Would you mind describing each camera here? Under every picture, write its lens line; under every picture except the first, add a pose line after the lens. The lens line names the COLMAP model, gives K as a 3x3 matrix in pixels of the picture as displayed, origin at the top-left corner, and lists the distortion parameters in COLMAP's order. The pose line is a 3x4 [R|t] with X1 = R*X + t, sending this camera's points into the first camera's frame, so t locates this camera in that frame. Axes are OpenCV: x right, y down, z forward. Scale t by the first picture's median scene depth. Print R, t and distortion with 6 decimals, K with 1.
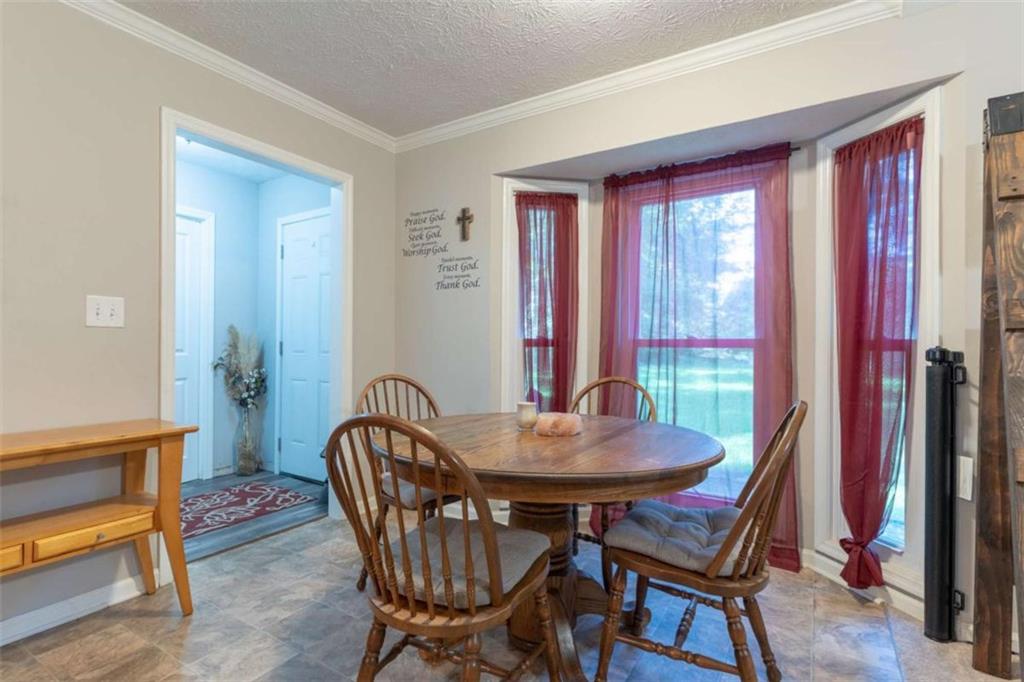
lens RADIAL K [[494.5, 0, 514.9], [0, 494.5, 343.7], [0, 0, 1]] dist [0.002215, 0.000937]
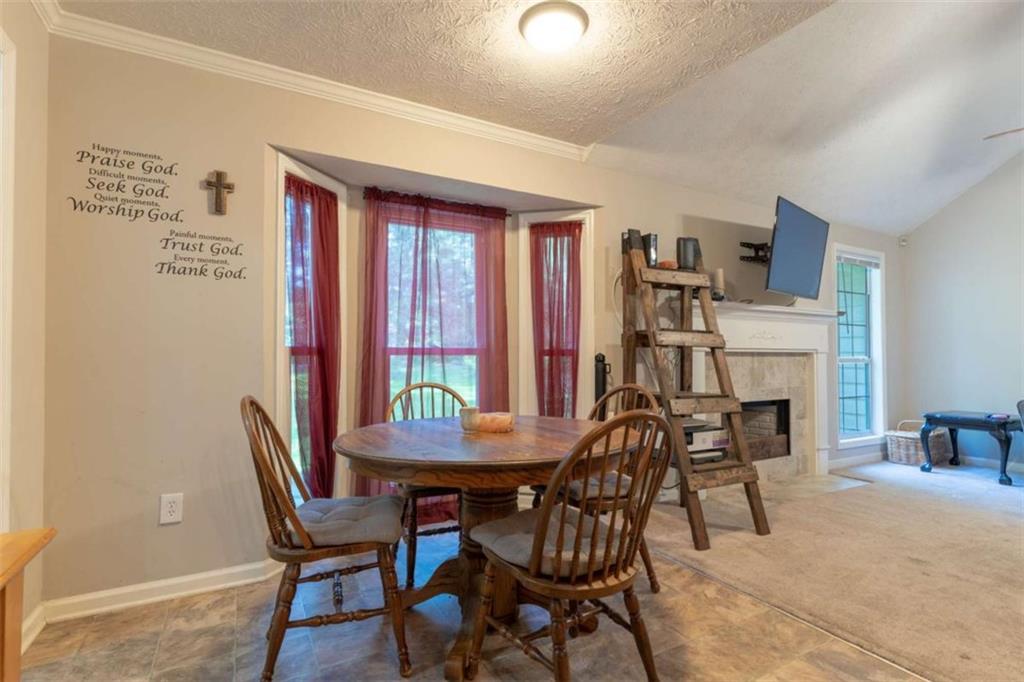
lens RADIAL K [[494.5, 0, 513.8], [0, 494.5, 341.4], [0, 0, 1]] dist [0.002215, 0.000937]
pose [[0.468898, 0.020142, 0.883022, -0.598988], [0.014560, 0.999428, -0.030529, 0.013117], [-0.883132, 0.027171, 0.468337, 0.290060]]
